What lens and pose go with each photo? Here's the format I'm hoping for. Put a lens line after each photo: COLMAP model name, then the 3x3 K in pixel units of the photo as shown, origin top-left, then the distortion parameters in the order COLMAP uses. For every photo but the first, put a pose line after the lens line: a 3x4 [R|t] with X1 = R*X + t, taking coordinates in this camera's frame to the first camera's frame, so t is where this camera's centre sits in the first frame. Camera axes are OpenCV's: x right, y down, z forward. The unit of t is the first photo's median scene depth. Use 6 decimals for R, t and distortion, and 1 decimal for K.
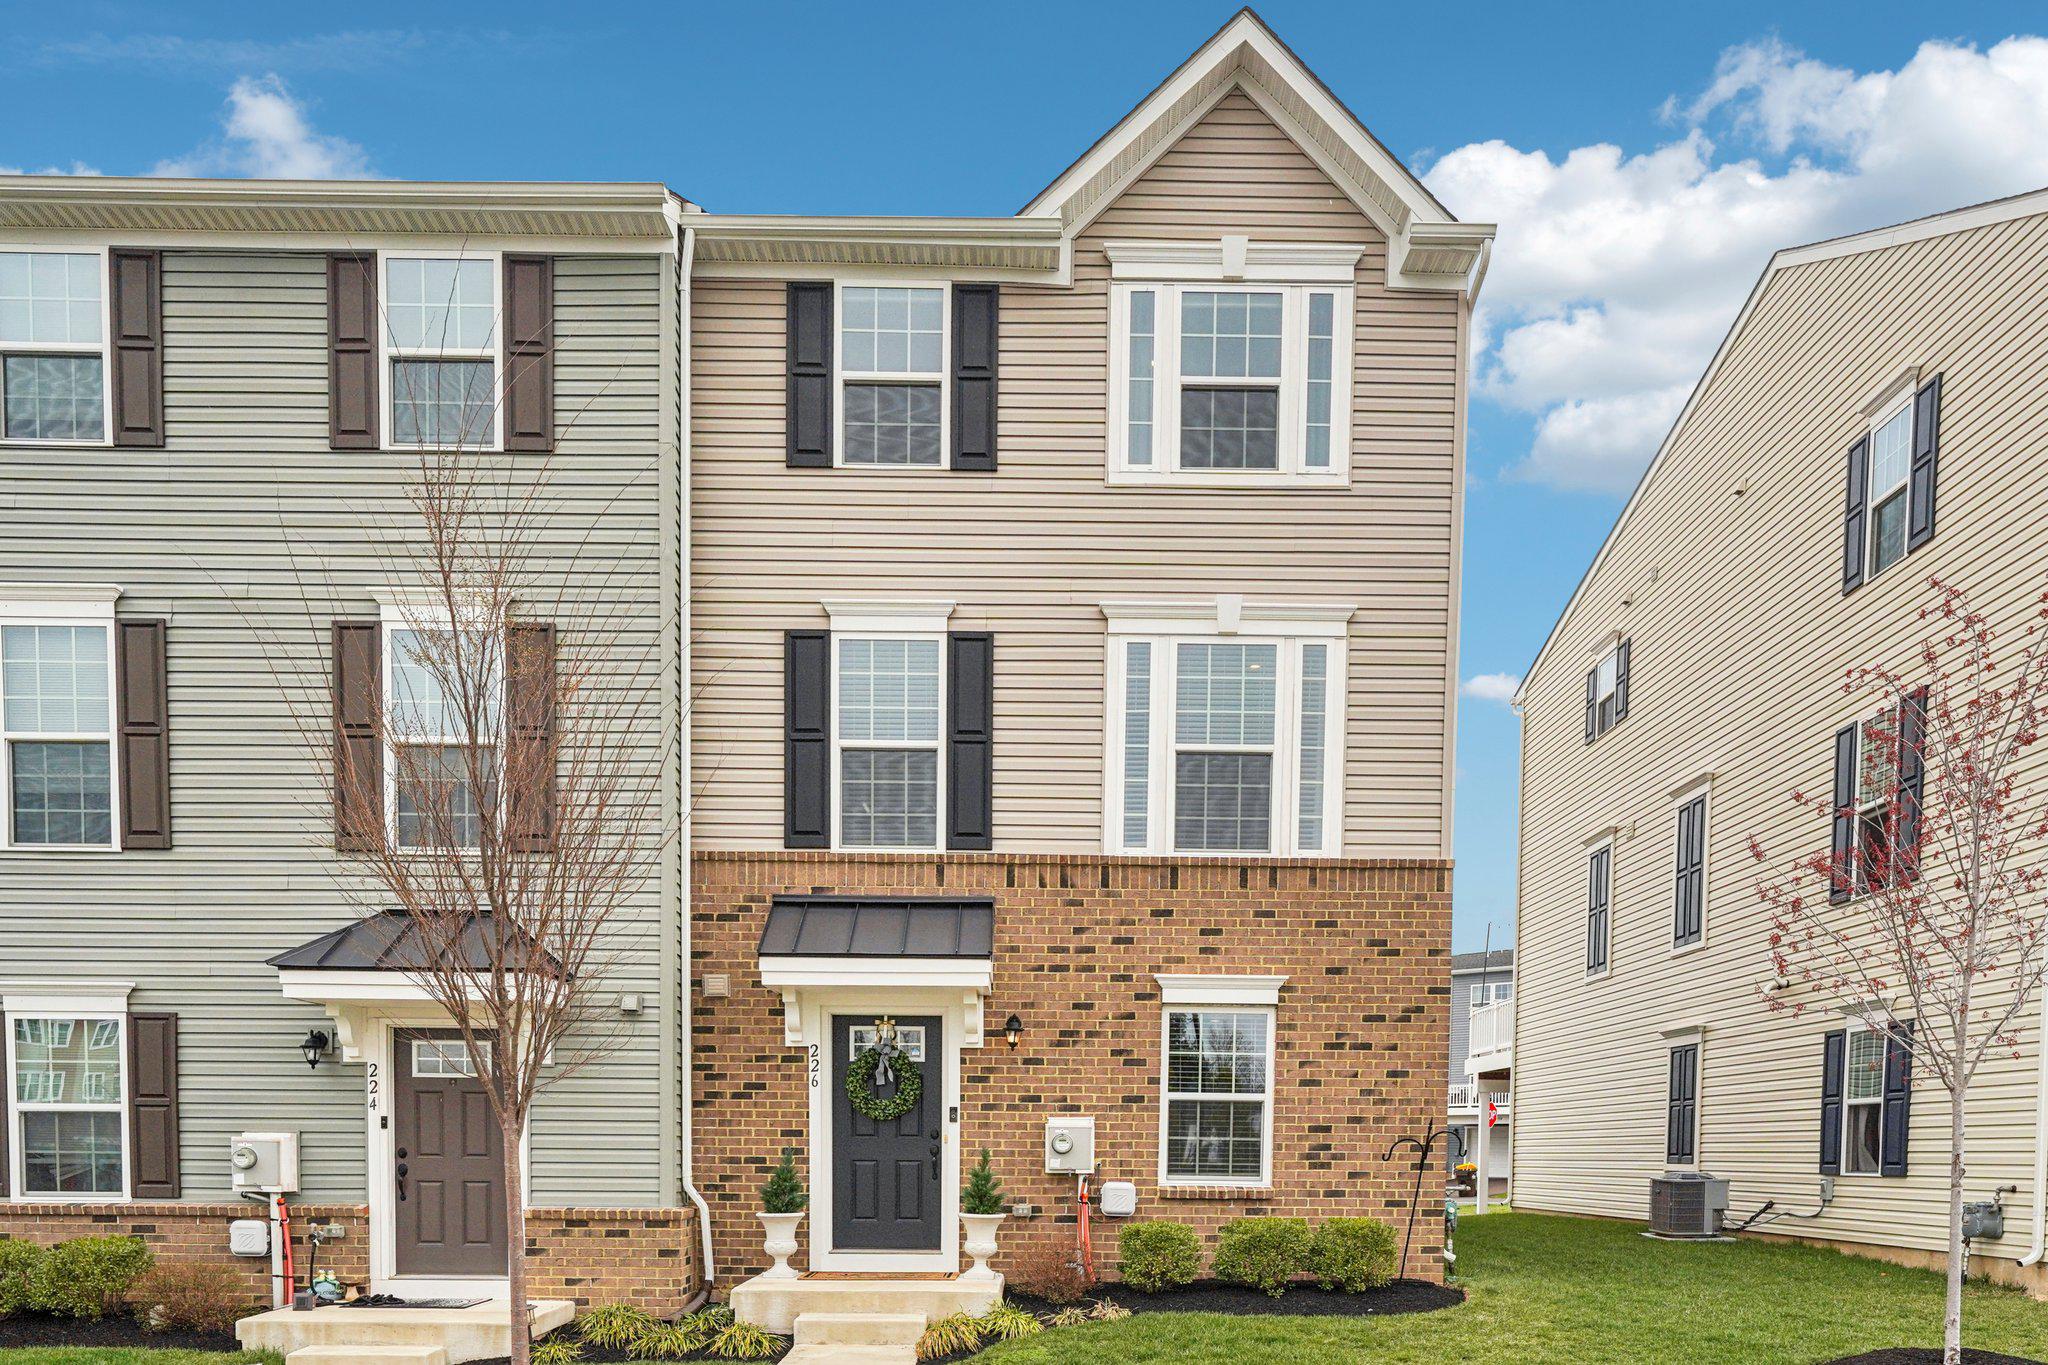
lens RADIAL K [[1390.6, 0, 1027.6], [0, 1390.6, 921.4], [0, 0, 1]] dist [0.000136, 0.000136]
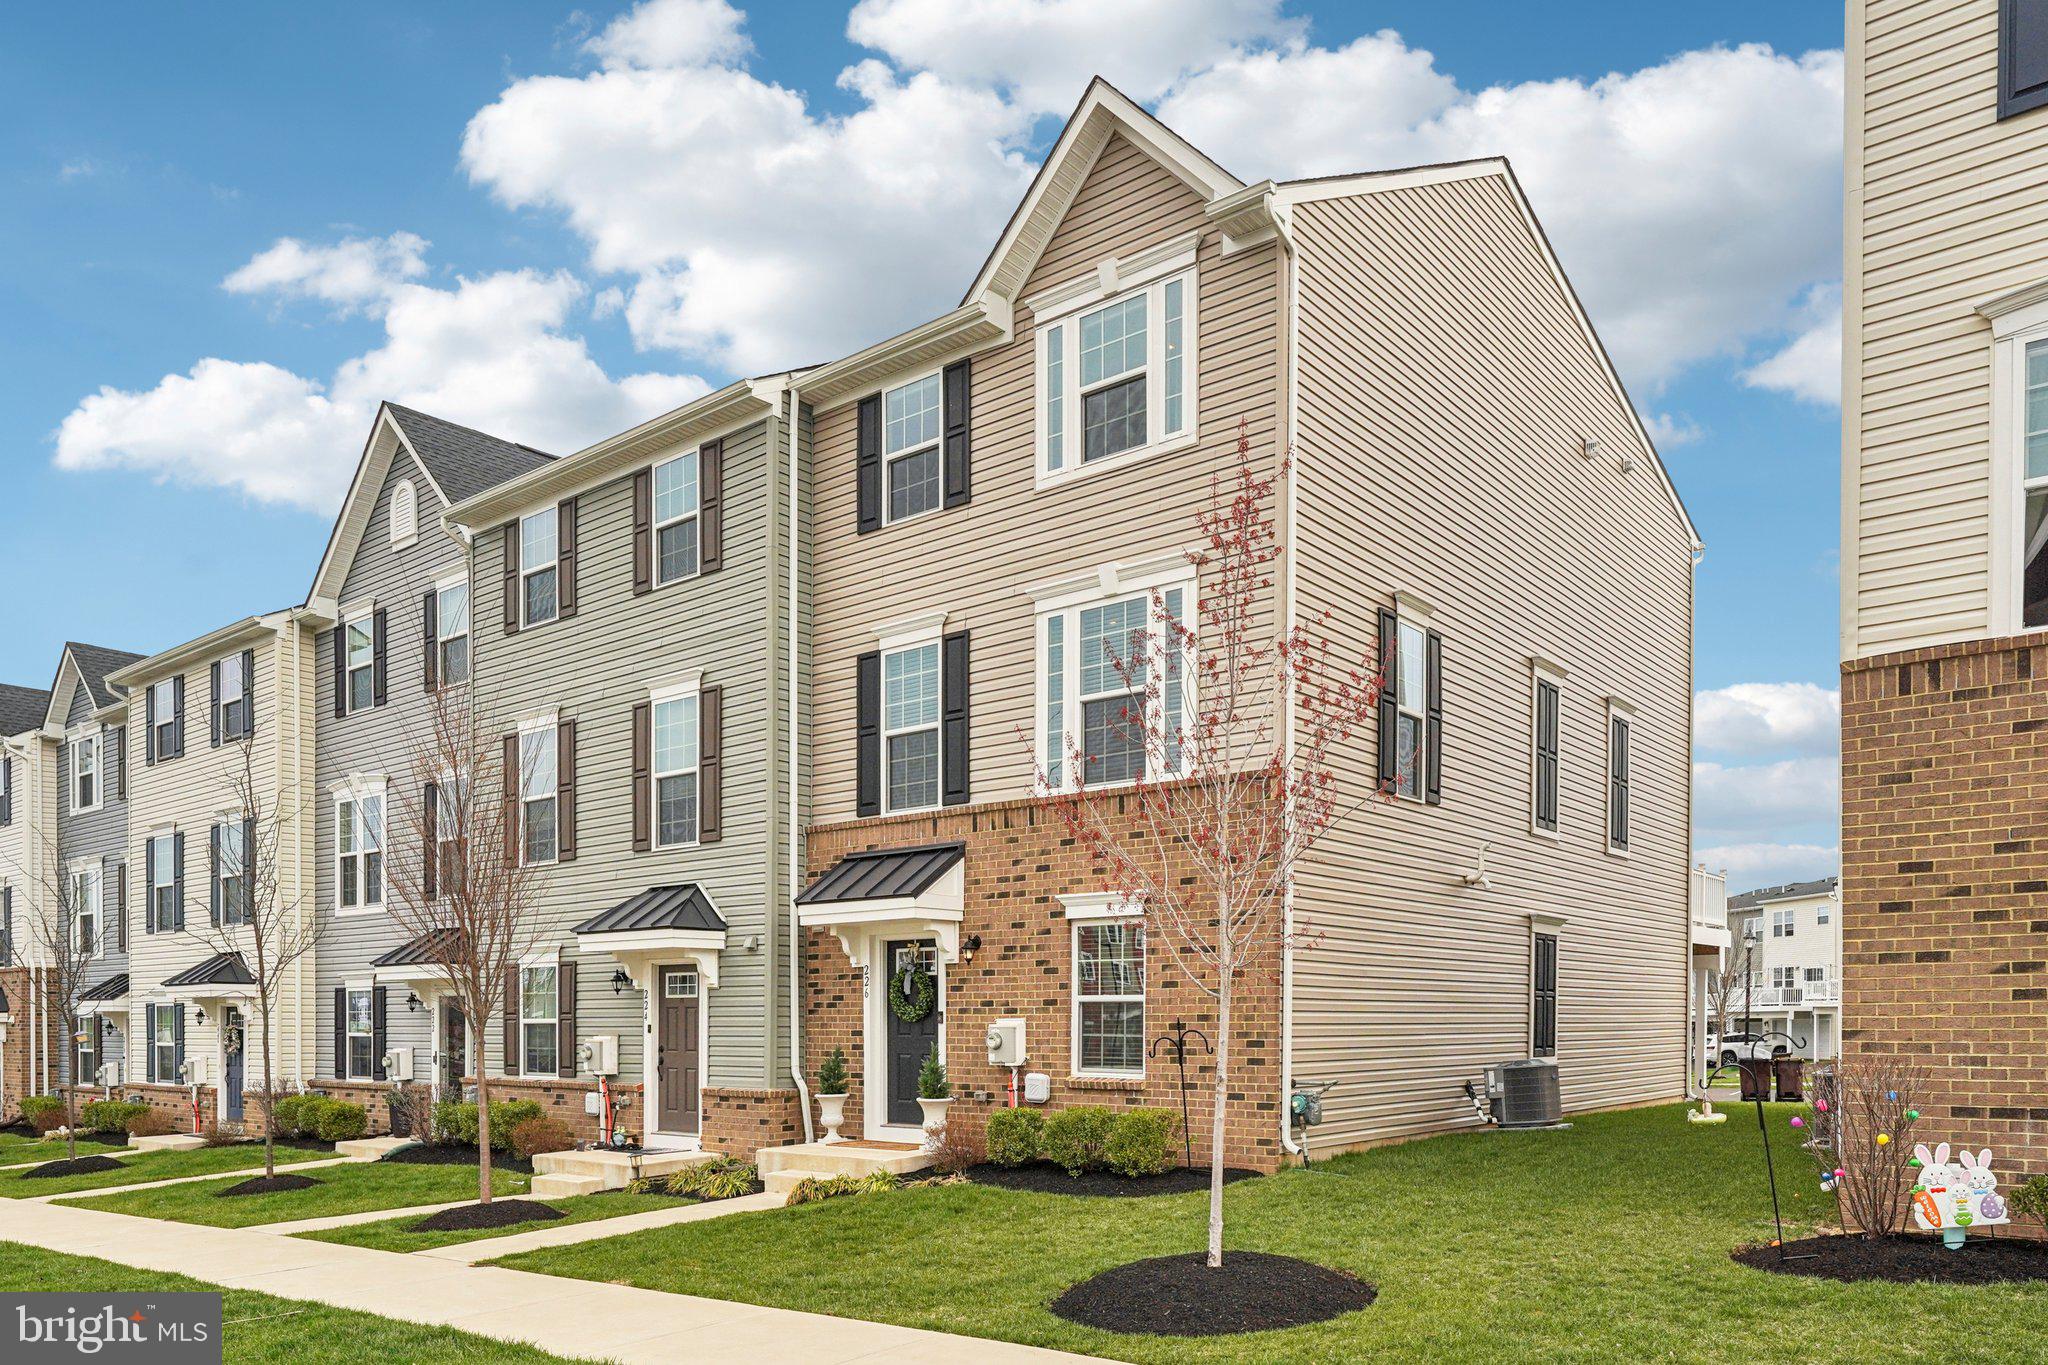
lens RADIAL K [[1360.3, 0, 1011.7], [0, 1360.3, 664.2], [0, 0, 1]] dist [0.003934, -0.001557]
pose [[0.776617, -0.171756, -0.606108, 0.790075], [0.113311, 0.984509, -0.133798, -0.005569], [0.619699, 0.035231, 0.784048, 0.050262]]
